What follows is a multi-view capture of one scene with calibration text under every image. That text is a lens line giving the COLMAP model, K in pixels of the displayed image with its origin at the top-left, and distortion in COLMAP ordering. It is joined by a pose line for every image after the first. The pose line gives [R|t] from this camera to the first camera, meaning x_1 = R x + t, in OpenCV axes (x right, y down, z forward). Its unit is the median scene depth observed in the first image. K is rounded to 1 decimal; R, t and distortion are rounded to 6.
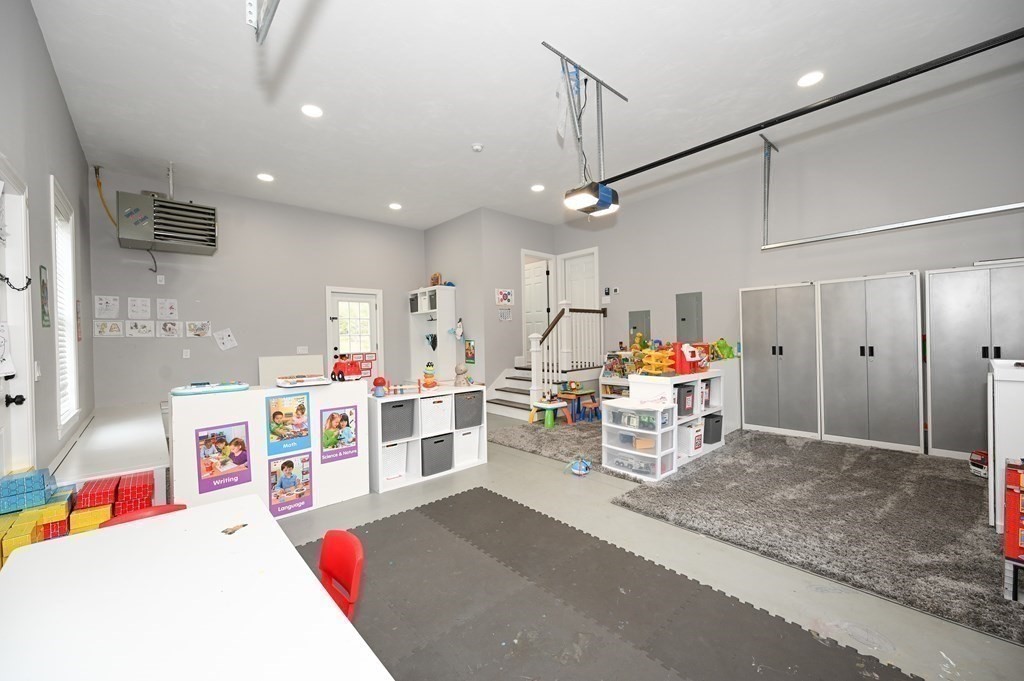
lens RADIAL K [[402.0, 0, 512.3], [0, 402.0, 339.4], [0, 0, 1]] dist [0.001753, -0.000236]
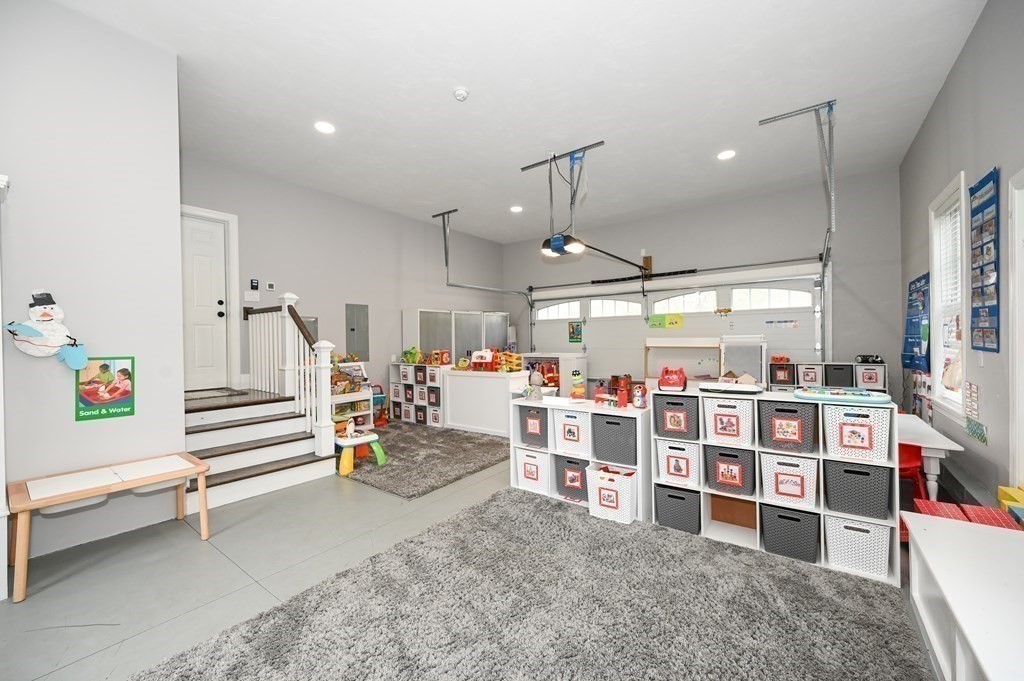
lens RADIAL K [[402.0, 0, 510.4], [0, 402.0, 338.6], [0, 0, 1]] dist [0.001753, -0.000236]
pose [[-0.199620, 0.024109, 0.979577, -0.634882], [0.025821, 0.999480, -0.019337, 0.002885], [-0.979533, 0.021434, -0.200139, 0.802055]]
